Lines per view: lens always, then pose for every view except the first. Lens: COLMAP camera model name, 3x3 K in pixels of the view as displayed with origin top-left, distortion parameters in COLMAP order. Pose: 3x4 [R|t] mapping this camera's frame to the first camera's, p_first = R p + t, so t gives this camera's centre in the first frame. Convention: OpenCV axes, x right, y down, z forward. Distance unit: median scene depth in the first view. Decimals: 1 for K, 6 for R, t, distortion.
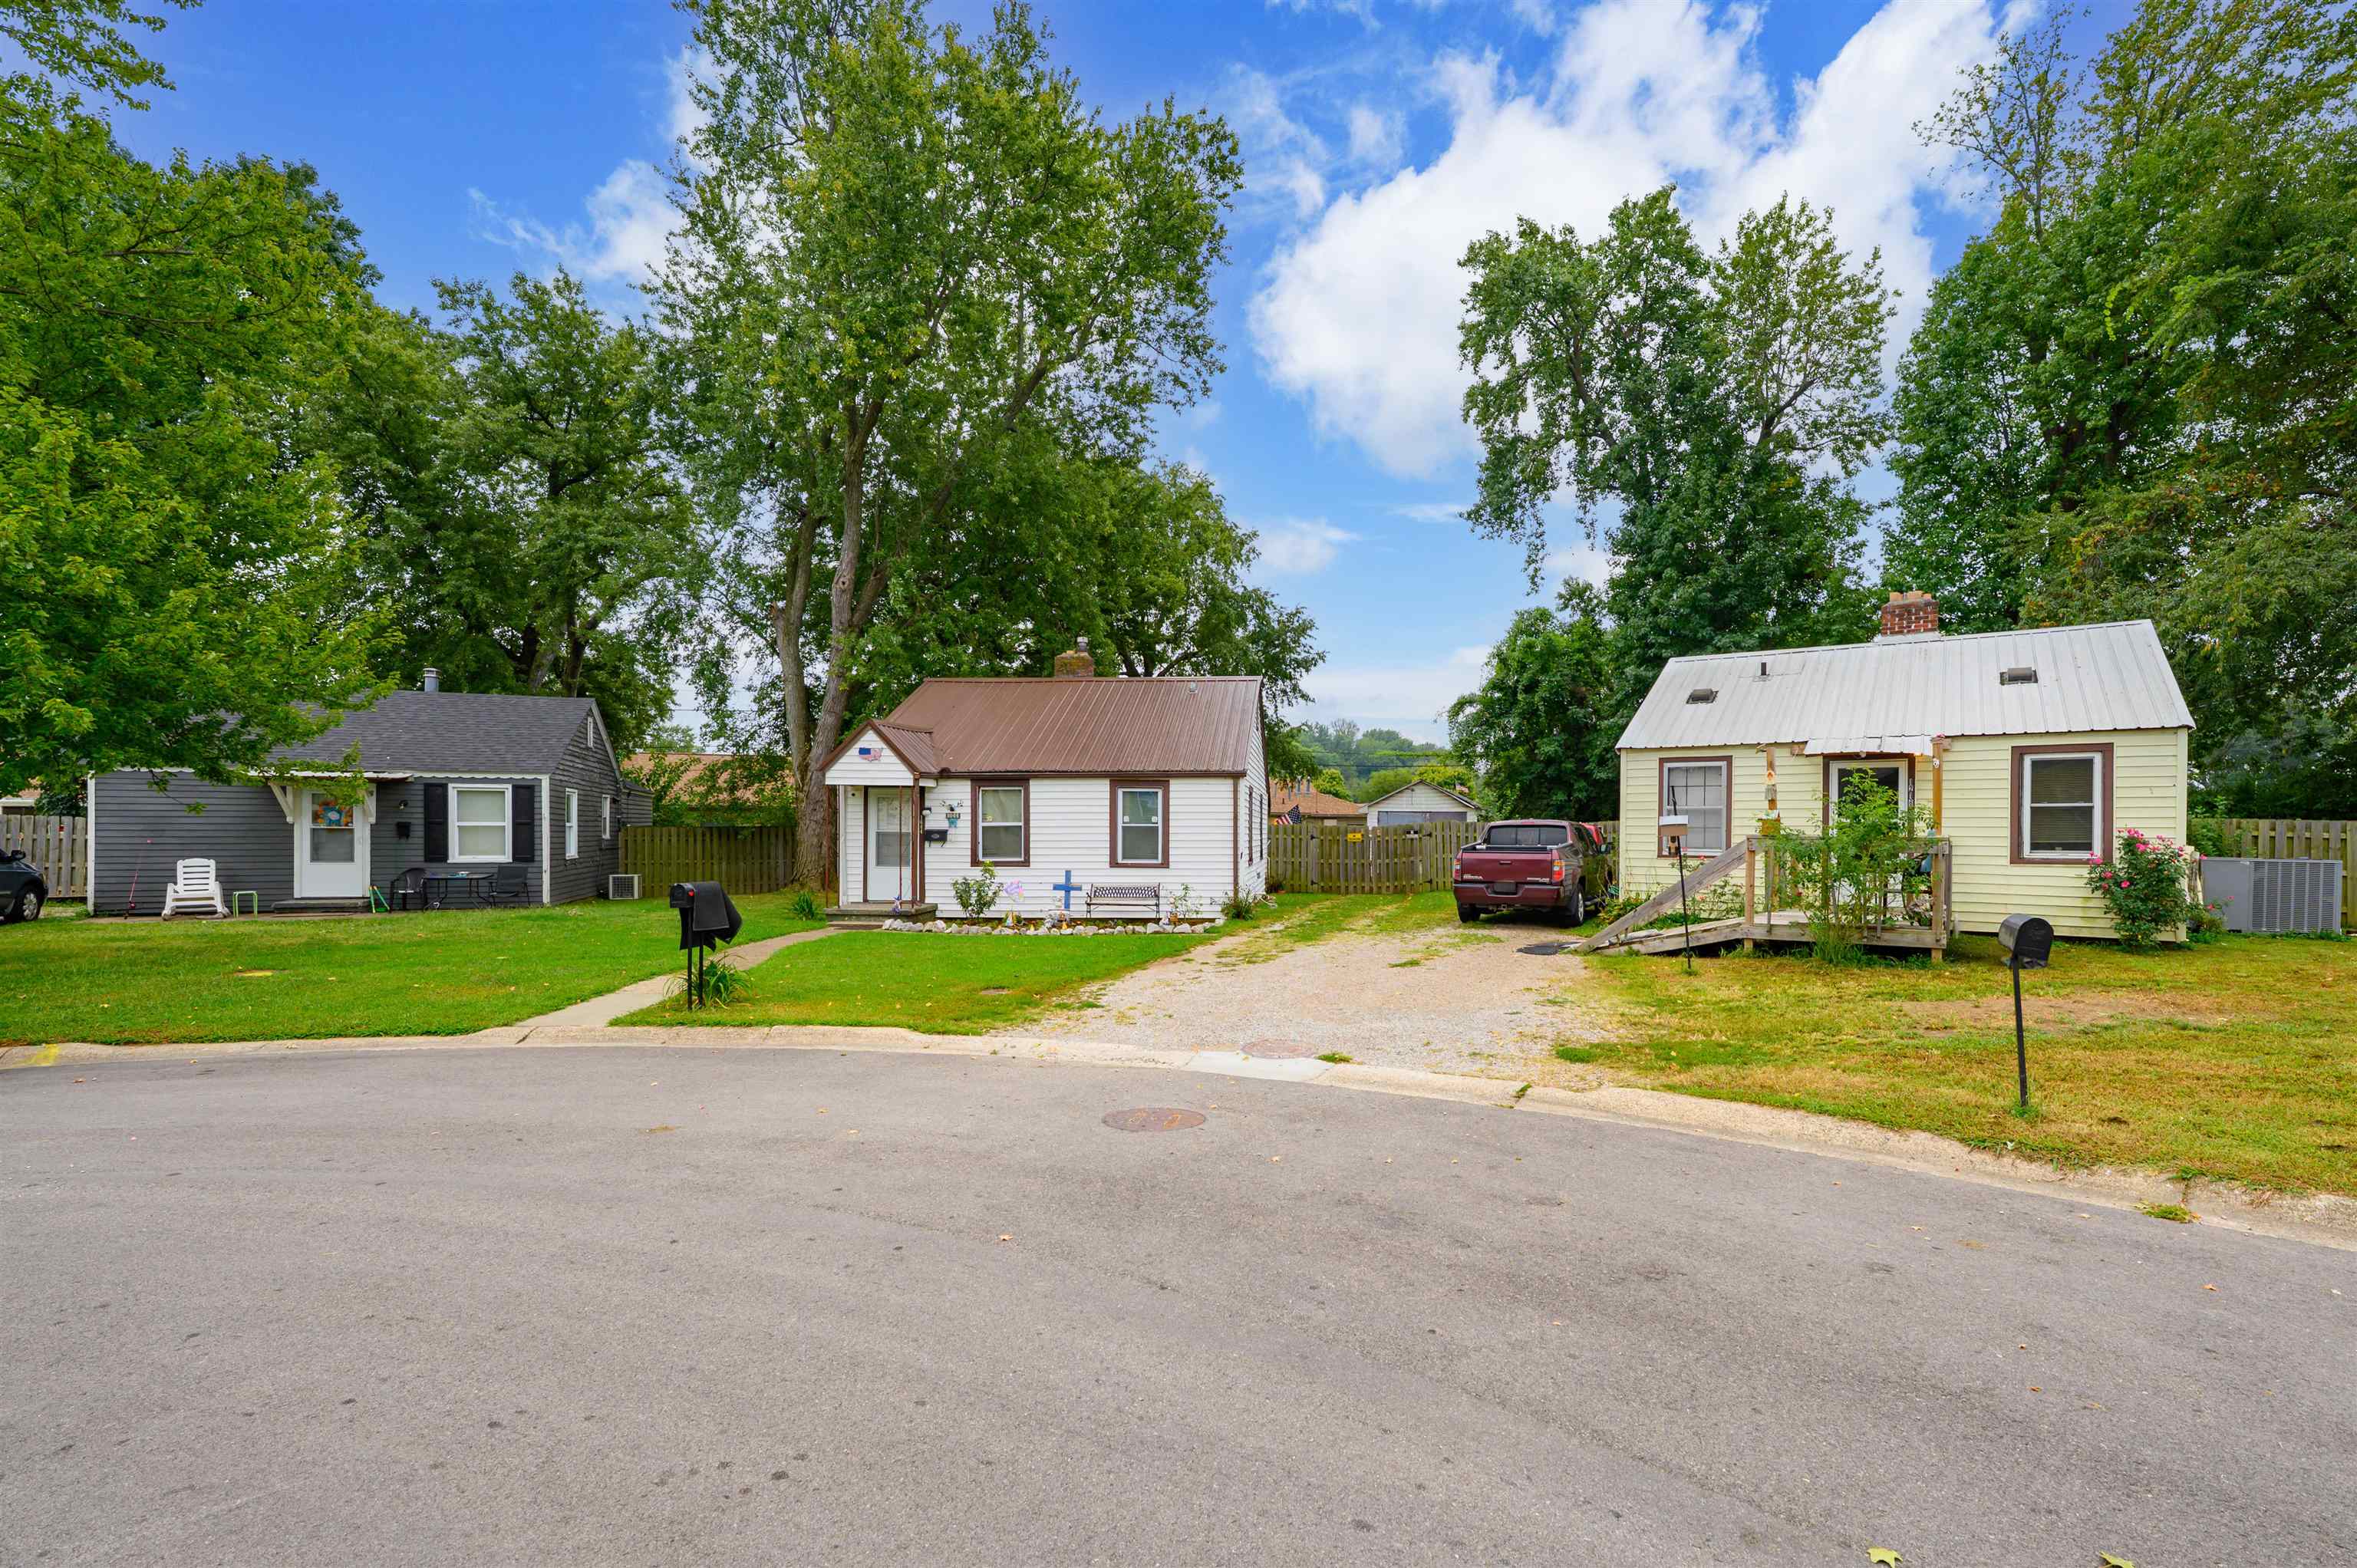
lens RADIAL K [[1007.2, 0, 1198.9], [0, 1007.2, 845.4], [0, 0, 1]] dist [-0.001014, 0.000343]
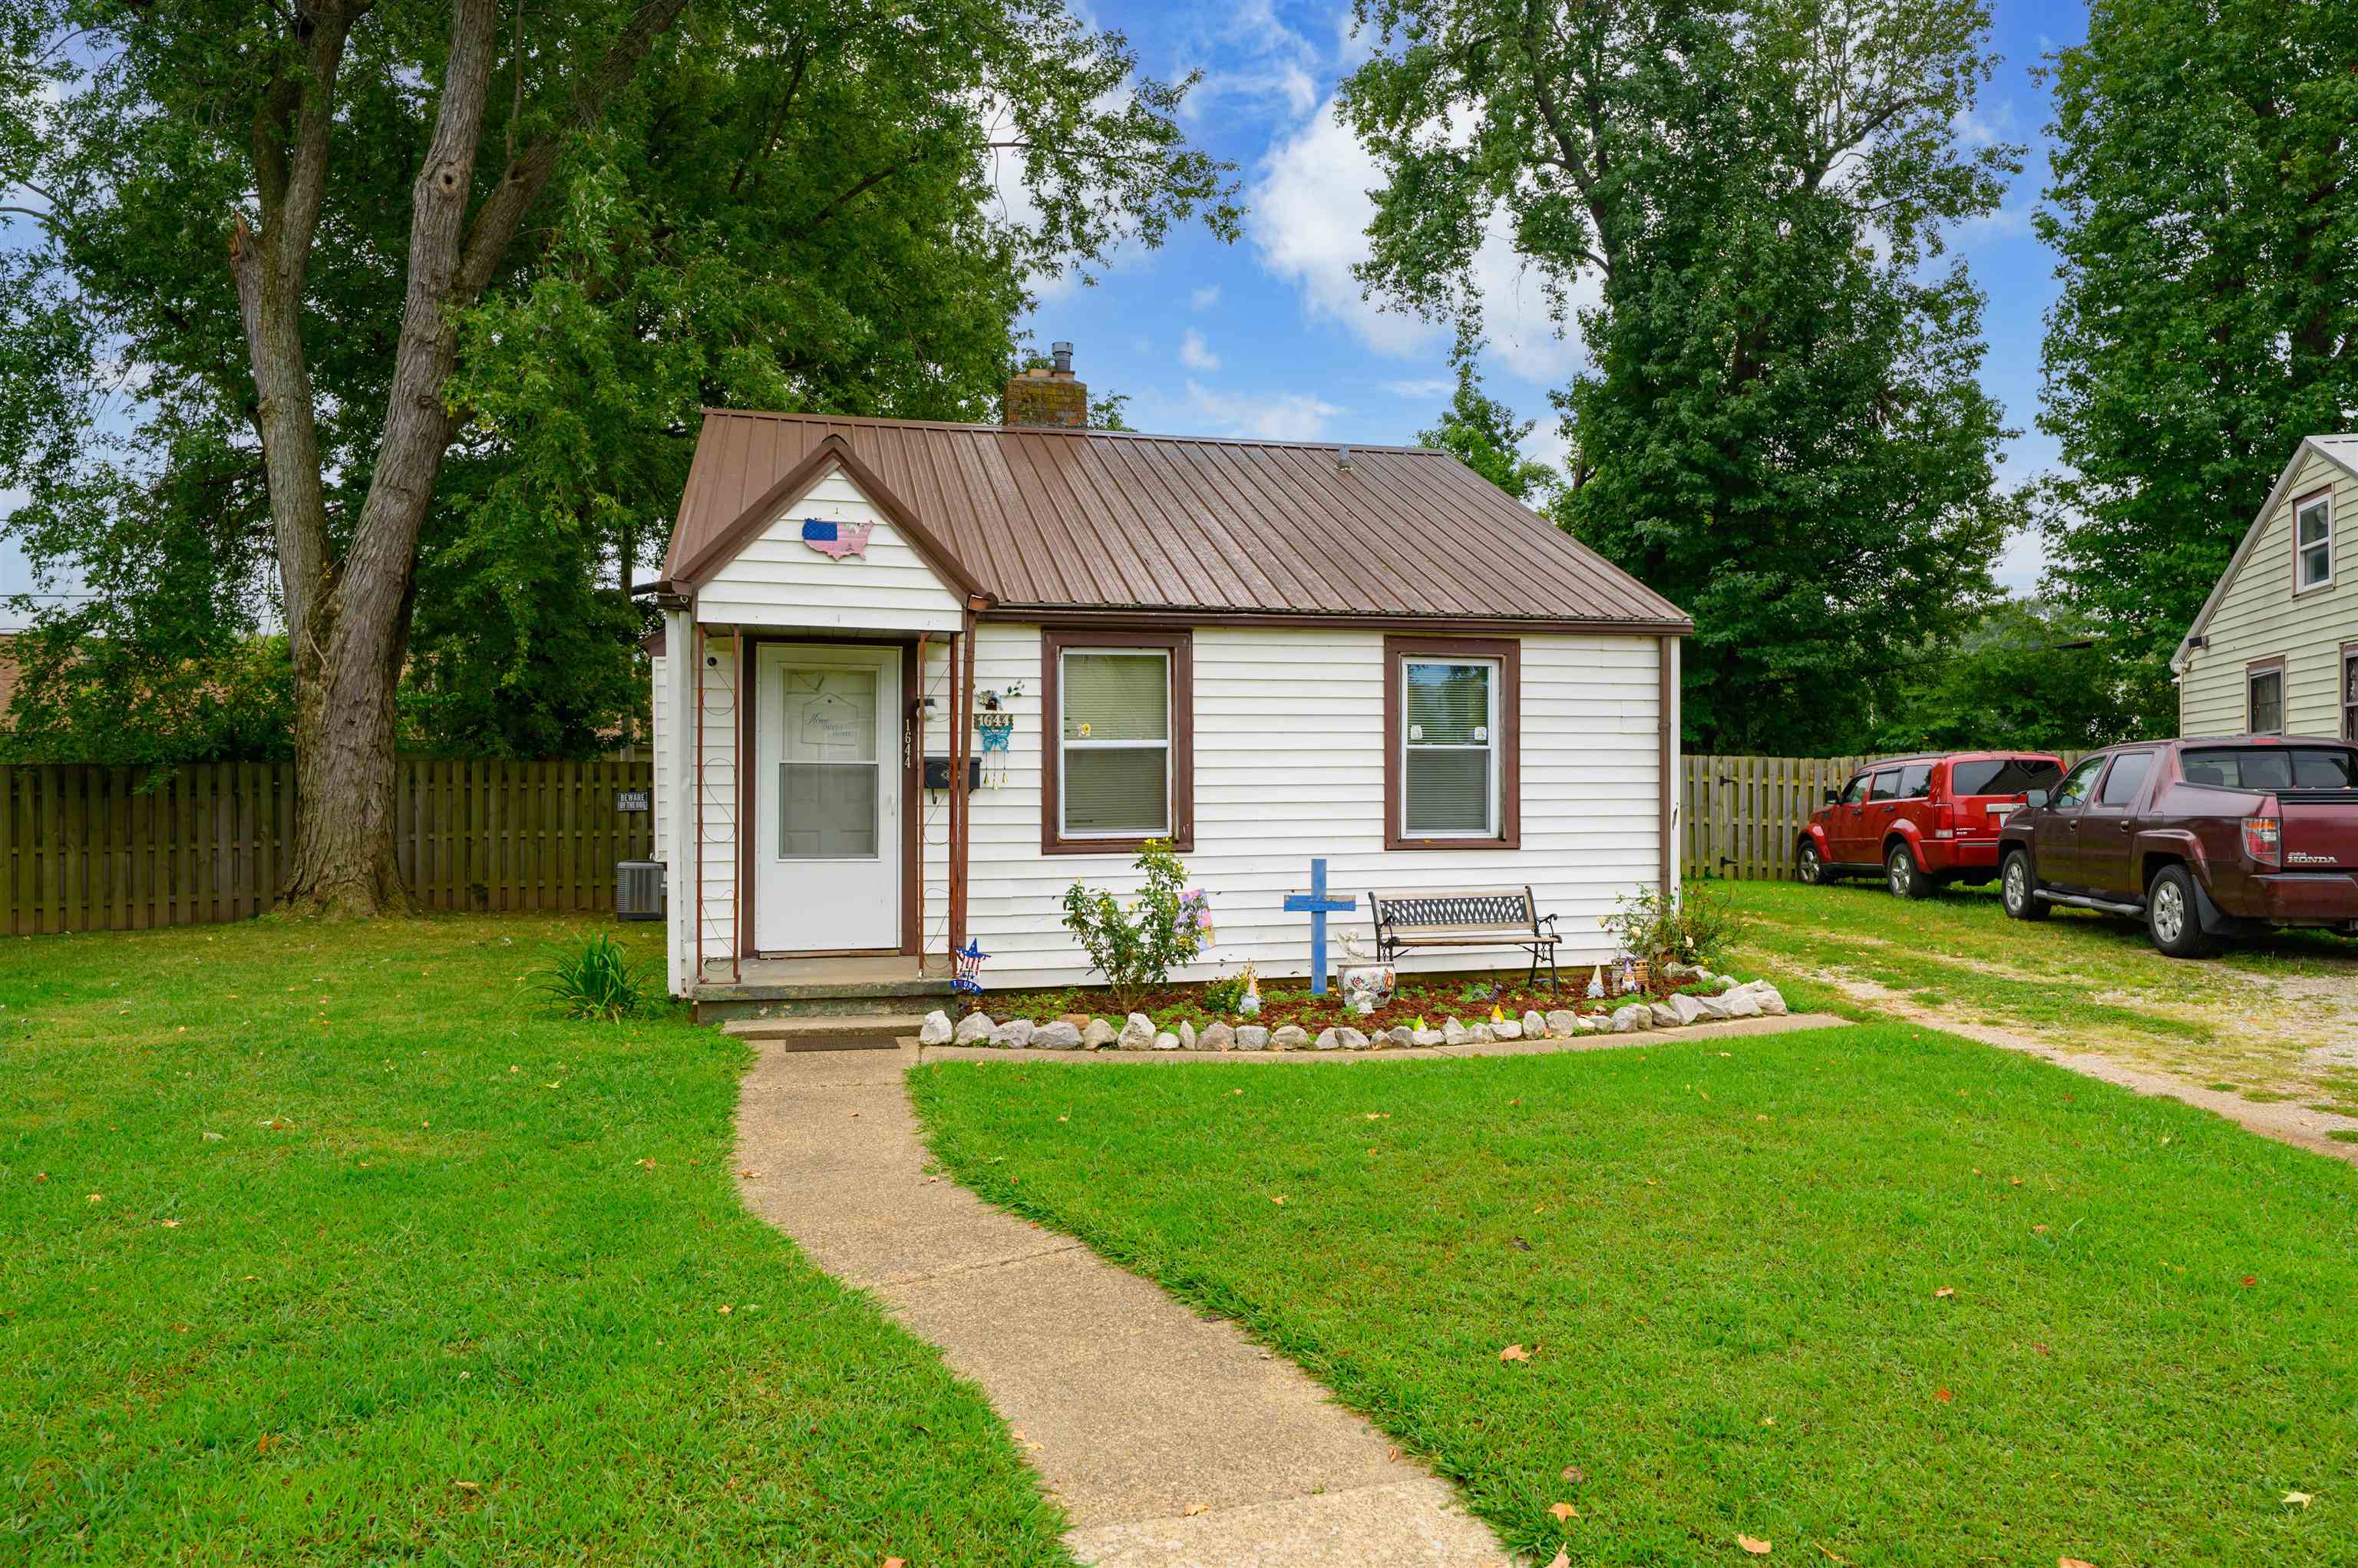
lens RADIAL K [[1501.2, 0, 1178.7], [0, 1501.2, 786.6], [0, 0, 1]] dist [0.010578, 0.000313]
pose [[0.955134, -0.004800, 0.296136, -0.344701], [0.008674, 0.999893, -0.011771, 0.002586], [-0.296048, 0.013812, 0.955073, 0.436699]]
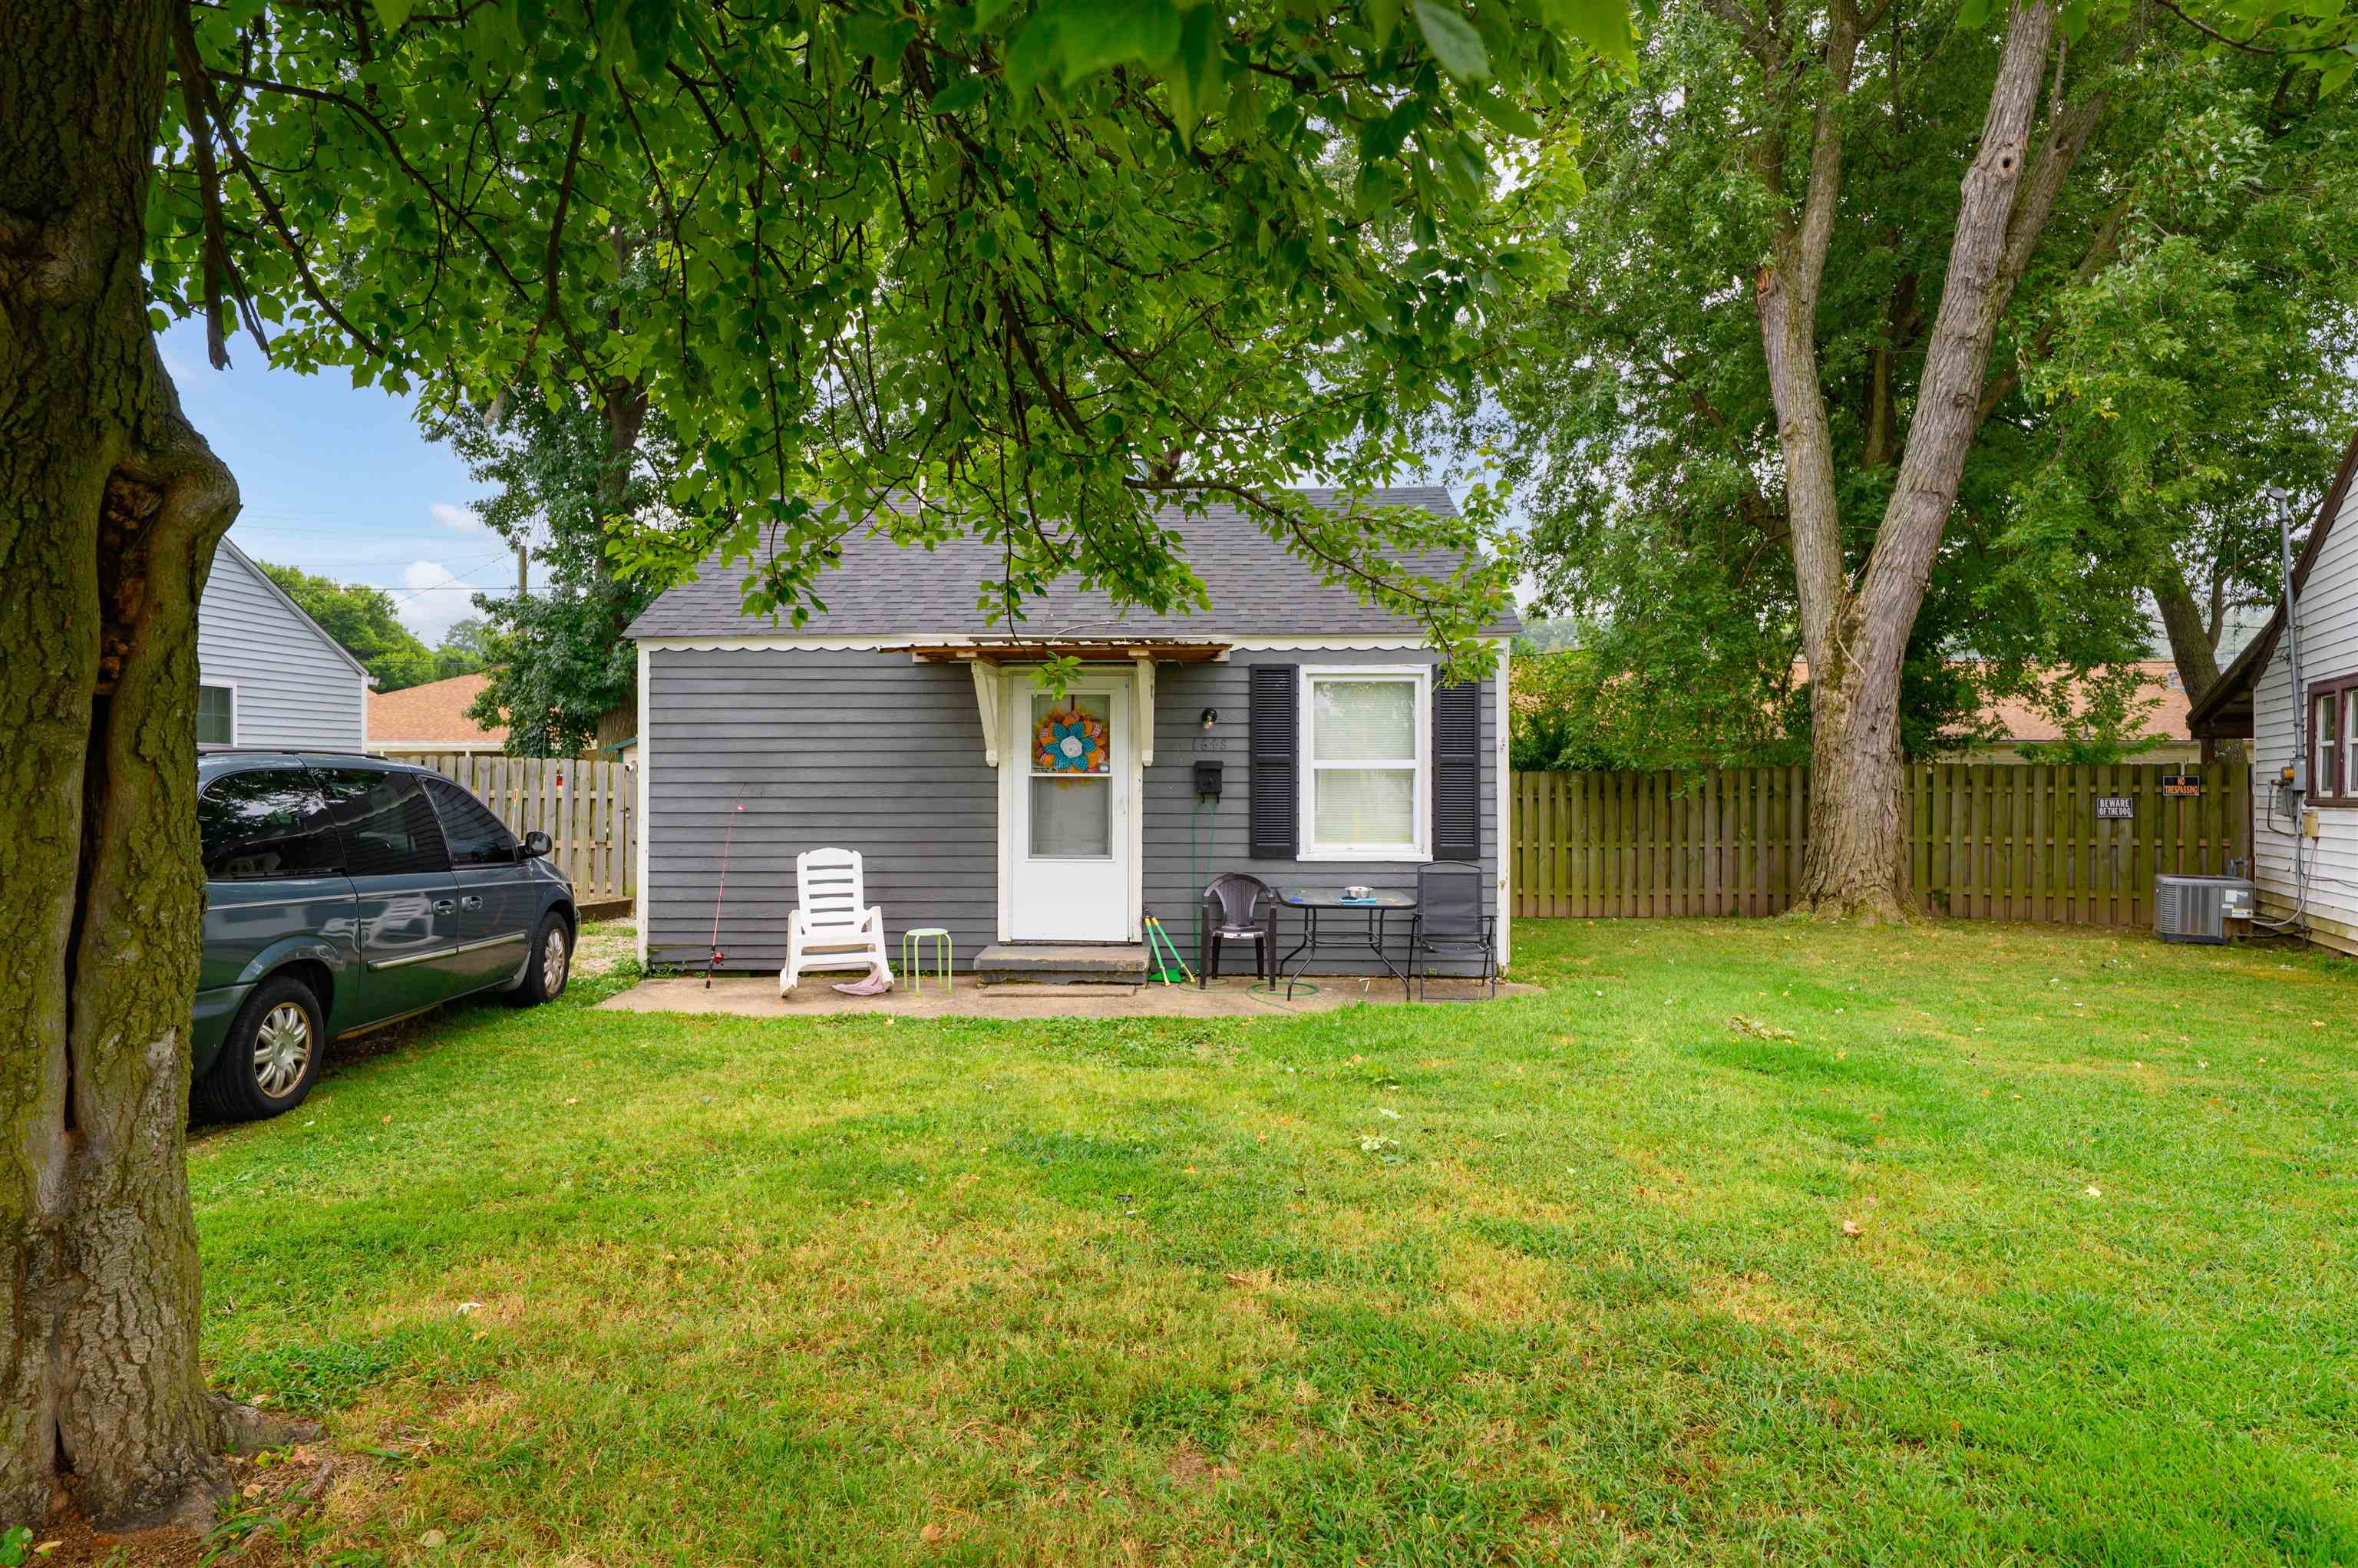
lens RADIAL K [[1424.8, 0, 1178.3], [0, 1424.8, 785.1], [0, 0, 1]] dist [-0.004042, 0.000381]
pose [[0.920269, -0.003515, -0.391272, -0.602255], [-0.000600, 0.999946, -0.010395, -0.007727], [0.391287, 0.009801, 0.920217, 0.484447]]
